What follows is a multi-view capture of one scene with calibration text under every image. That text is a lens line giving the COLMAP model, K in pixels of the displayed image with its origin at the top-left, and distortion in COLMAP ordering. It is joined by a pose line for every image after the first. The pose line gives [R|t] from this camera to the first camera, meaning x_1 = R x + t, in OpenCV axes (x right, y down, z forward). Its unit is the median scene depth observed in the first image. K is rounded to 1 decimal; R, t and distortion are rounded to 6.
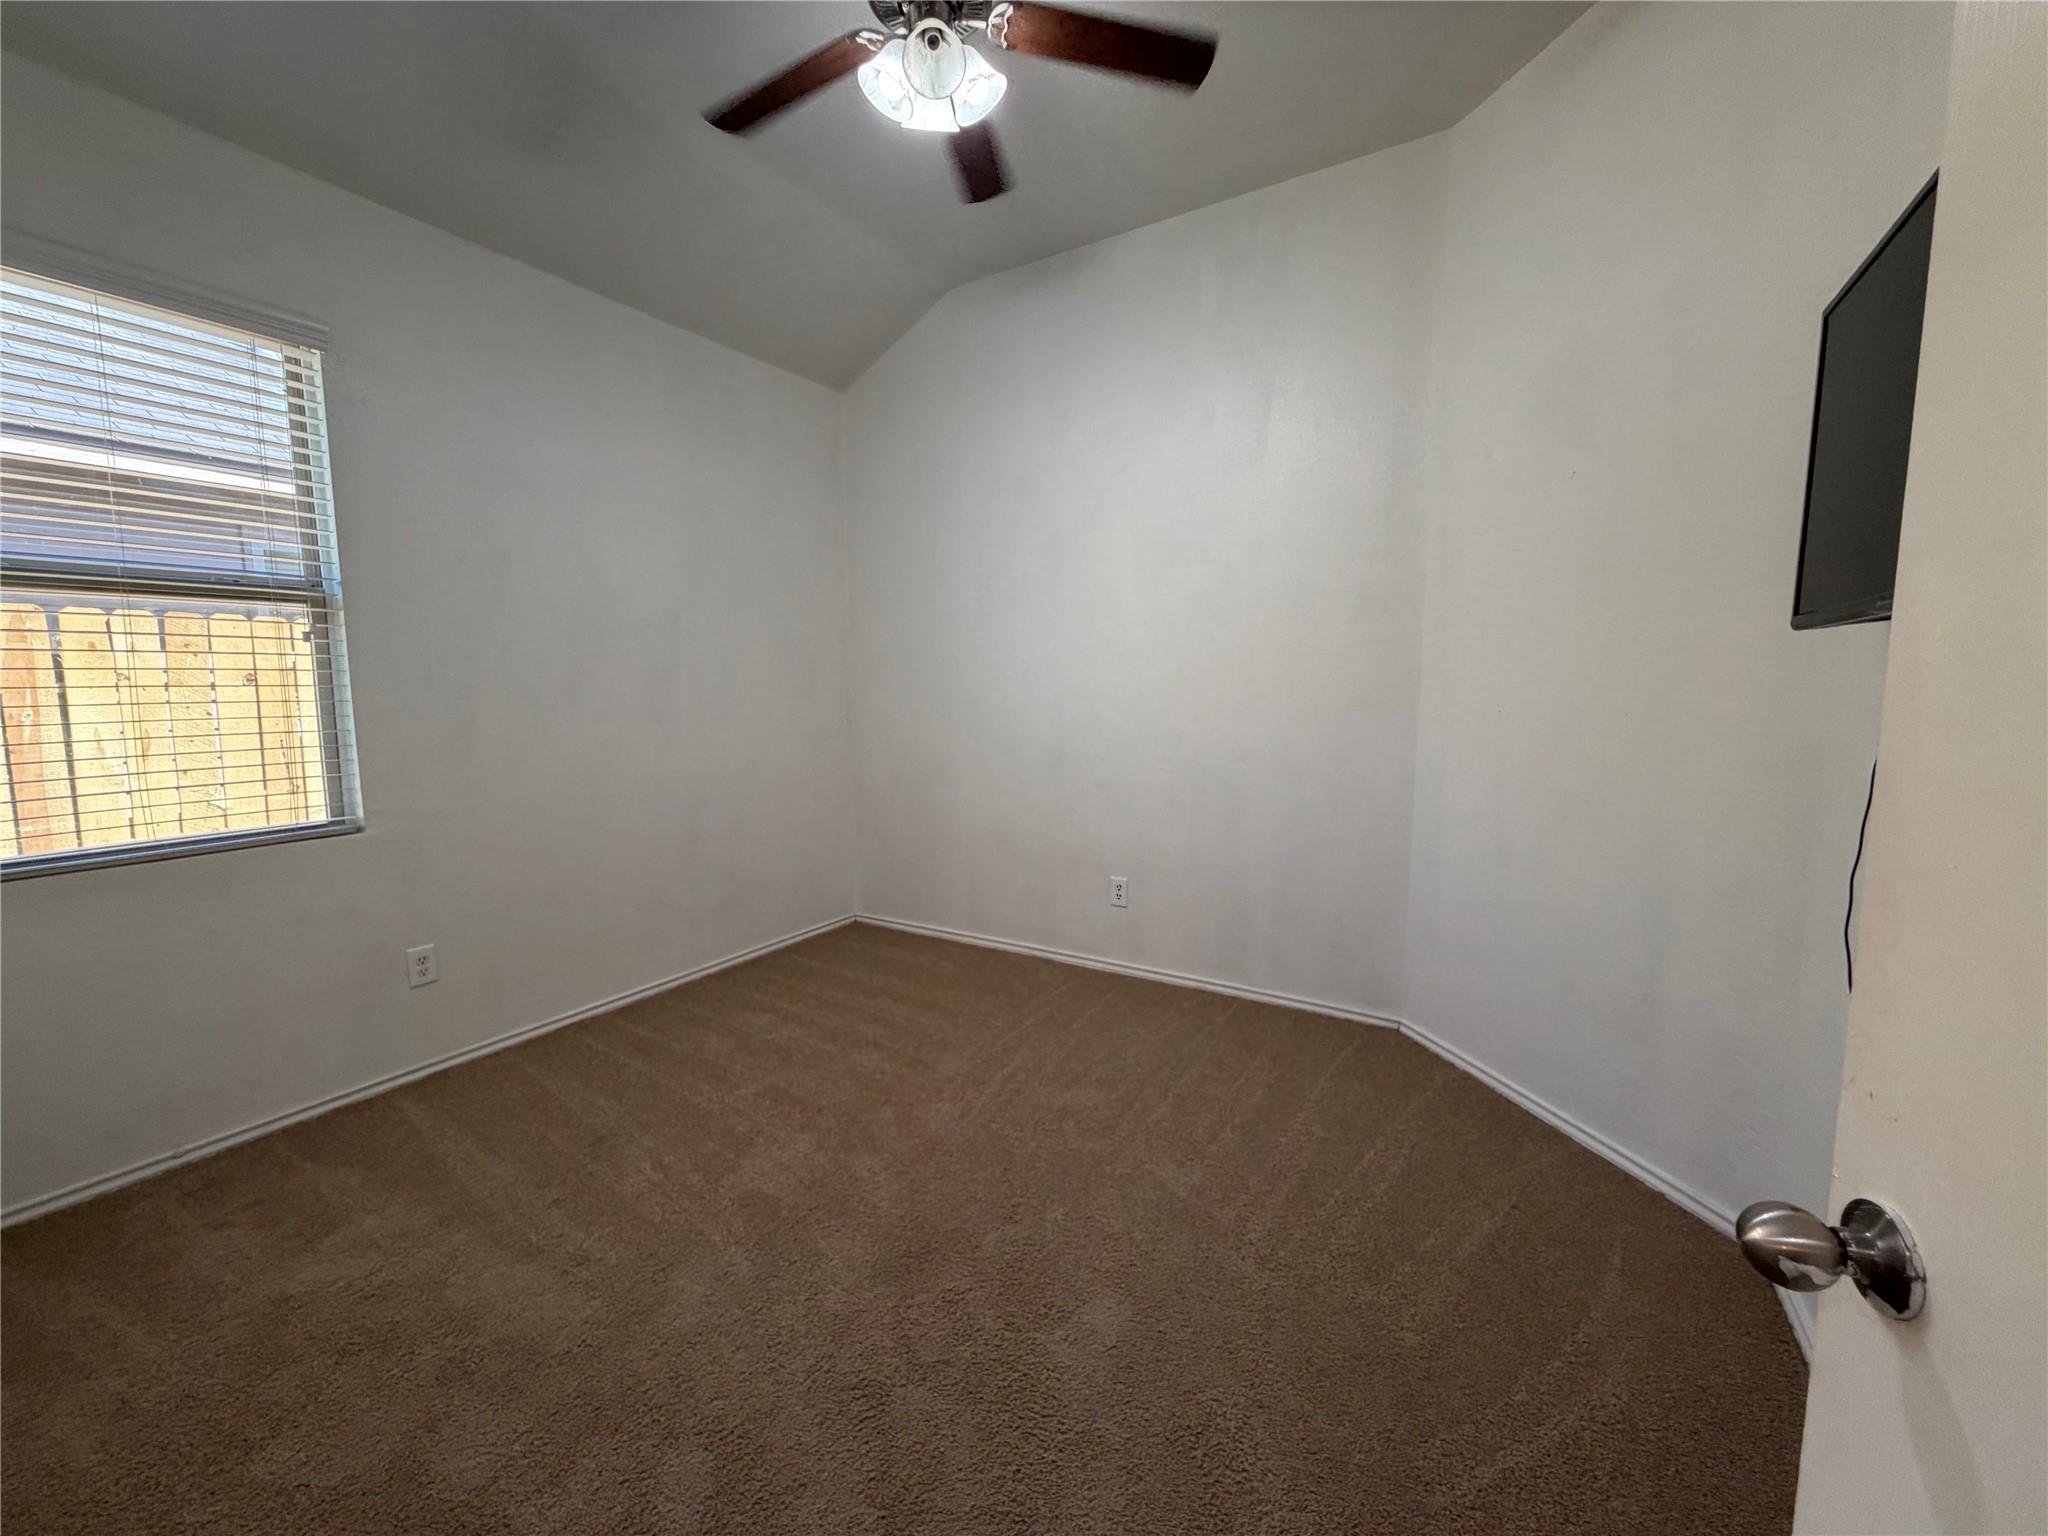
lens RADIAL K [[814.1, 0, 1011.9], [0, 814.1, 771.4], [0, 0, 1]] dist [-0.000104, -0.000084]
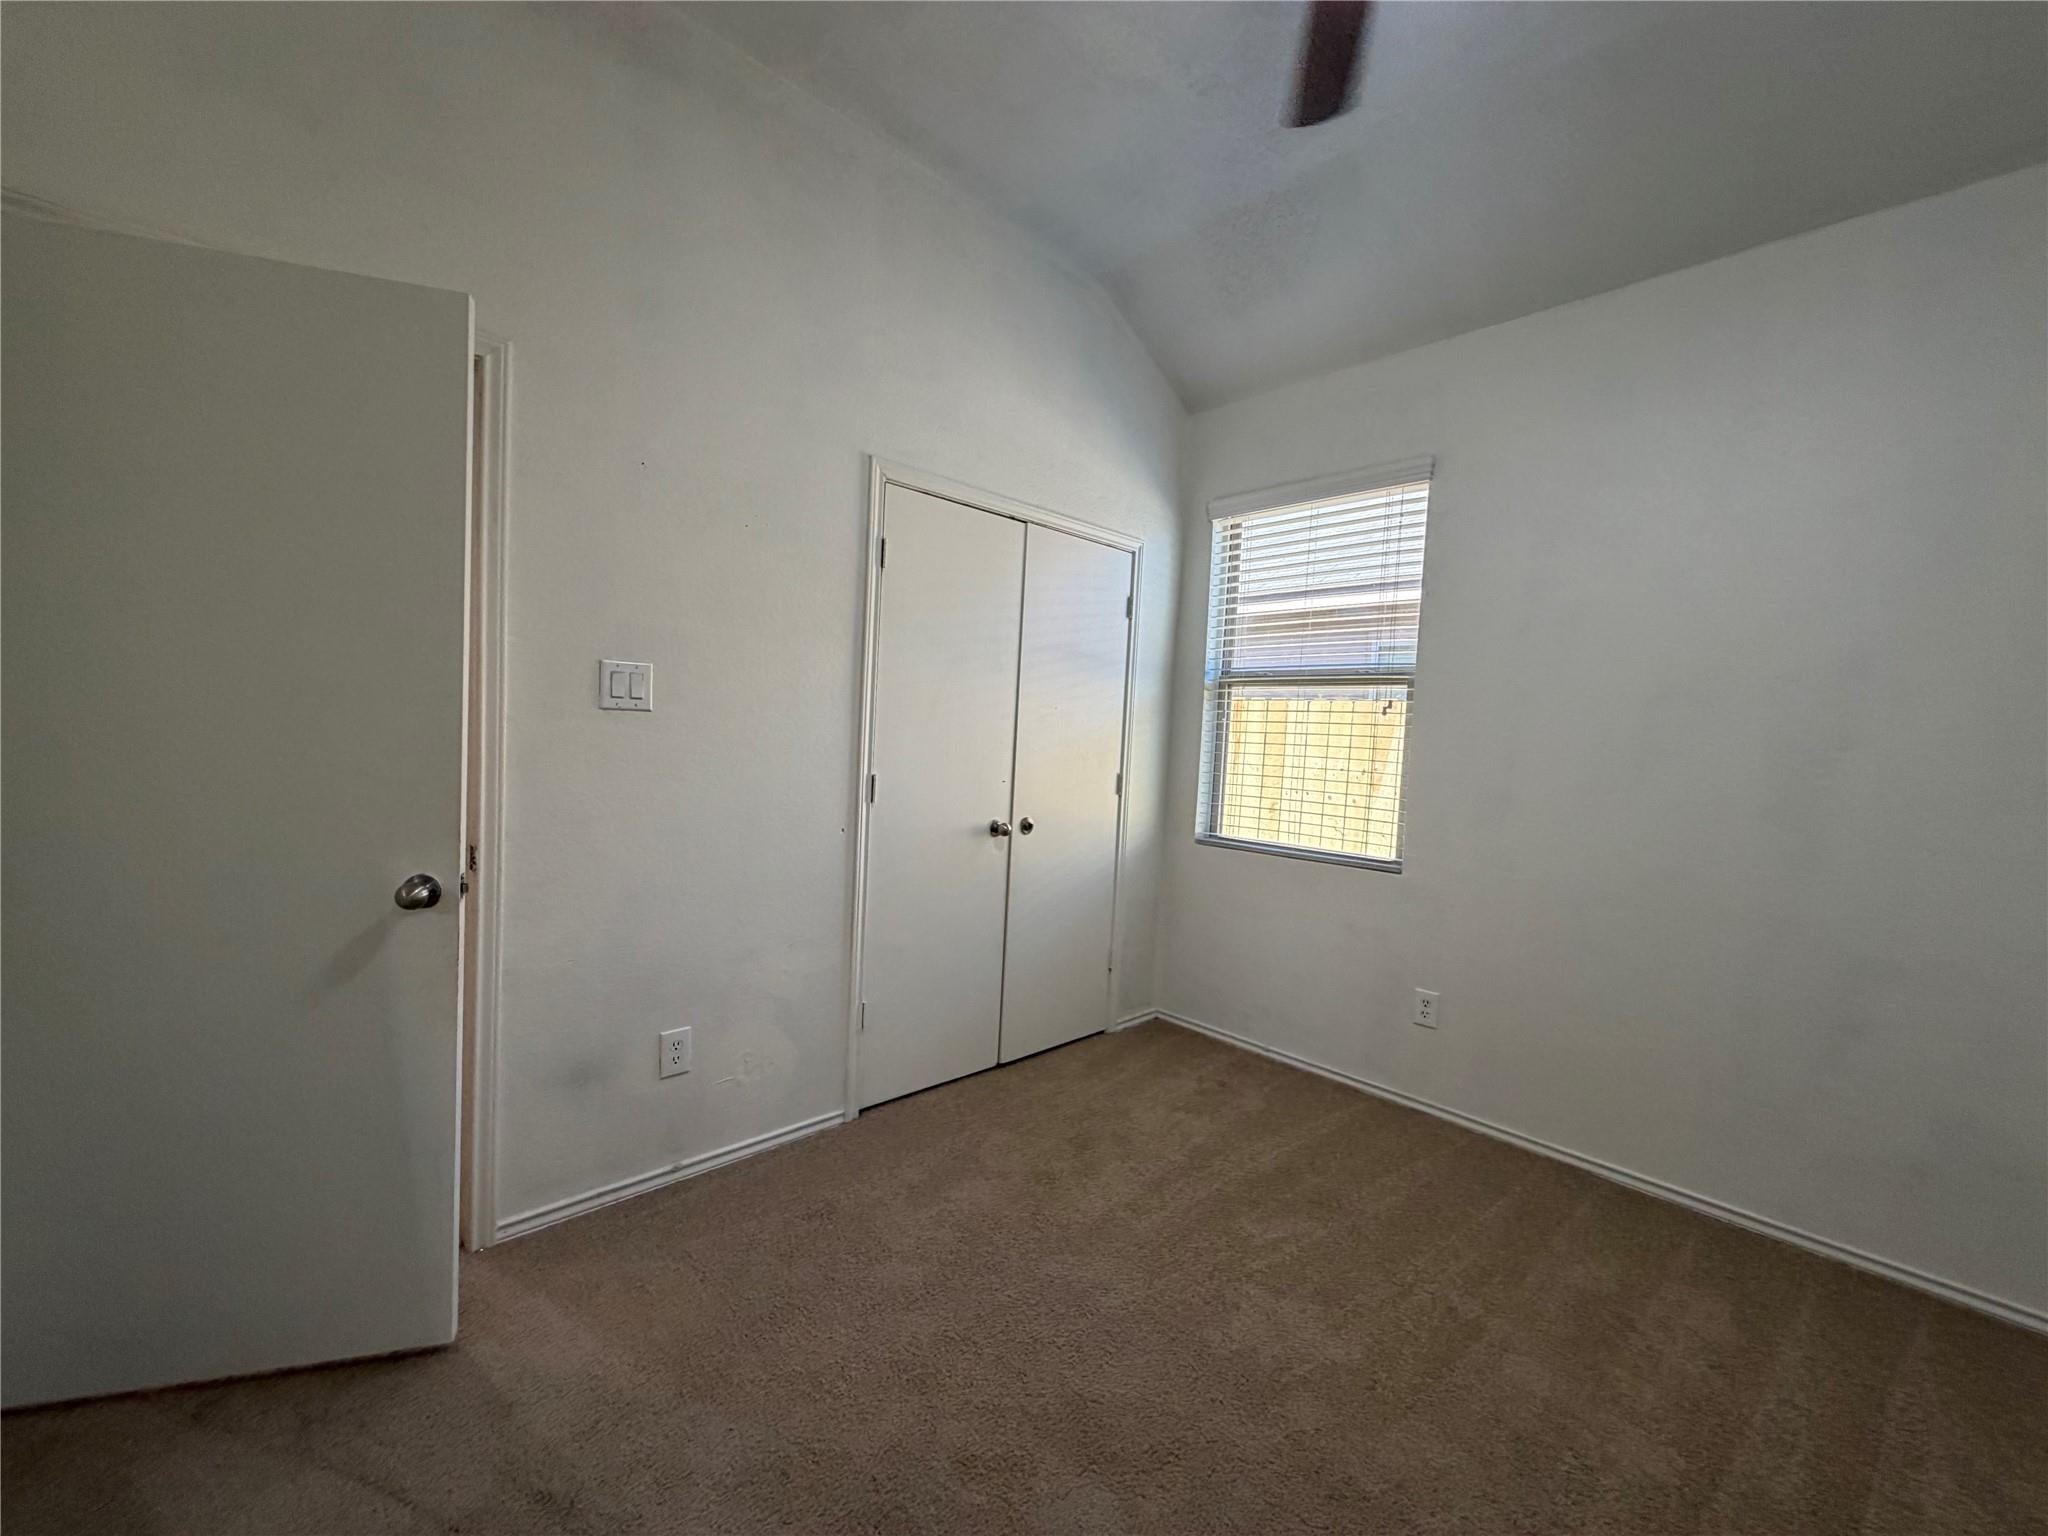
lens RADIAL K [[814.1, 0, 1003.2], [0, 814.1, 769.7], [0, 0, 1]] dist [-0.000104, -0.000084]
pose [[-0.274509, 0.035869, -0.960915, 0.515179], [-0.148868, 0.985671, 0.079320, -0.085962], [0.949991, 0.164824, -0.265235, 0.781878]]
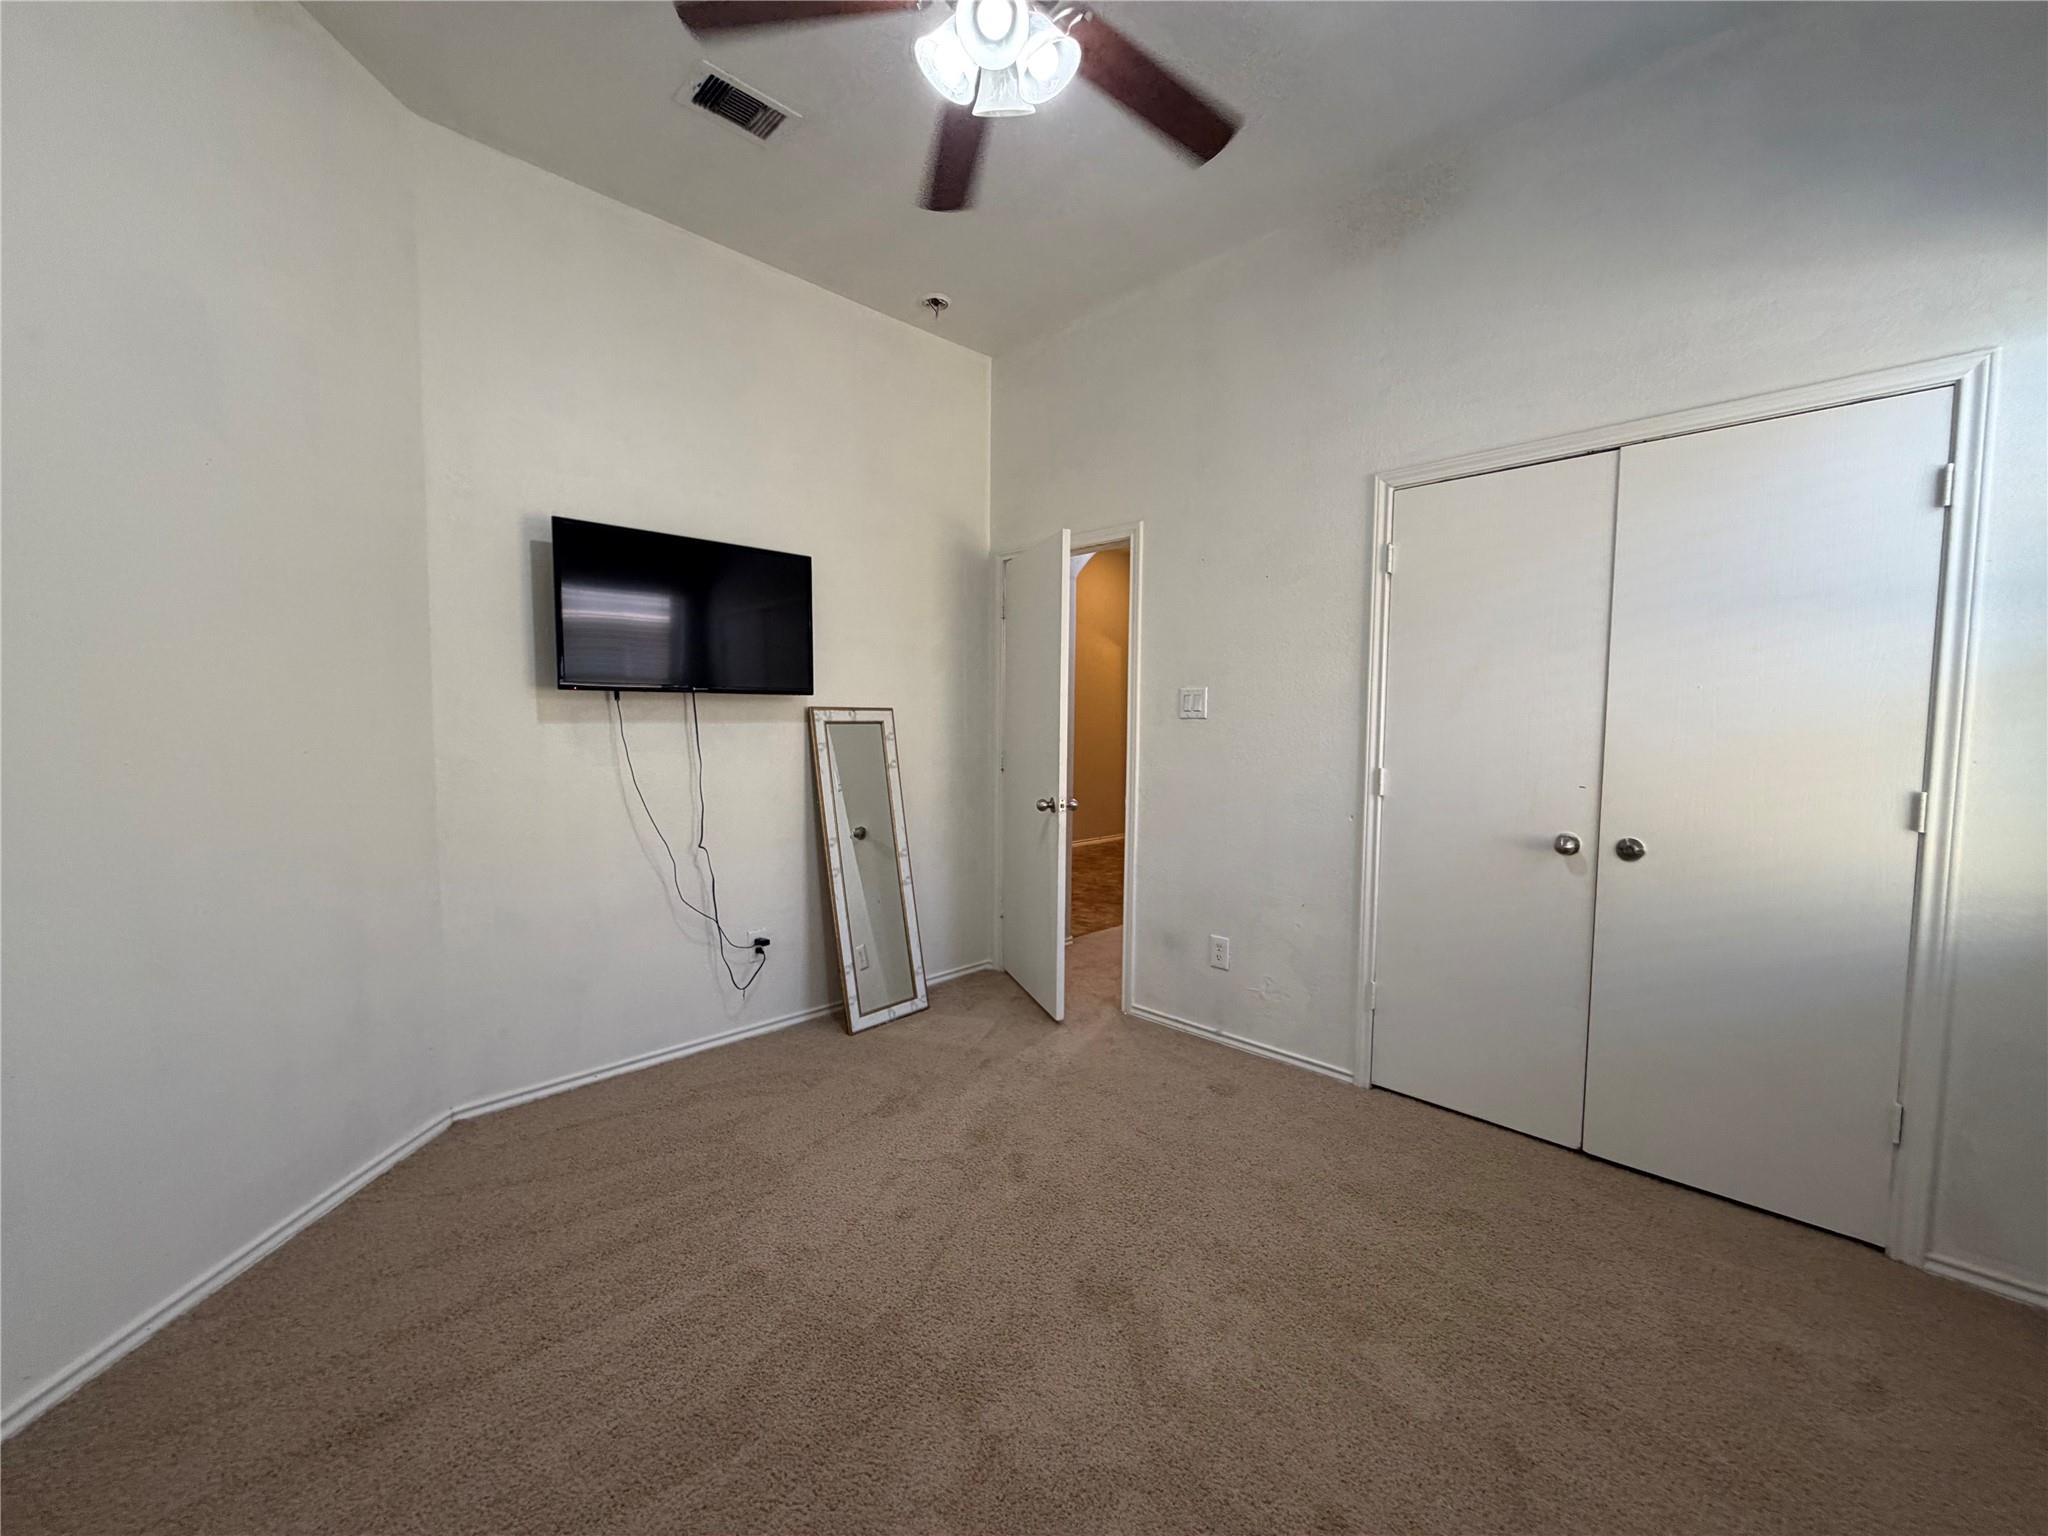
lens RADIAL K [[814.1, 0, 1021.8], [0, 814.1, 771.9], [0, 0, 1]] dist [-0.000104, -0.000084]
pose [[-0.971794, -0.016874, 0.235225, -0.265376], [0.024699, 0.984669, 0.172676, -0.176492], [-0.234533, 0.173615, -0.956479, 1.559824]]
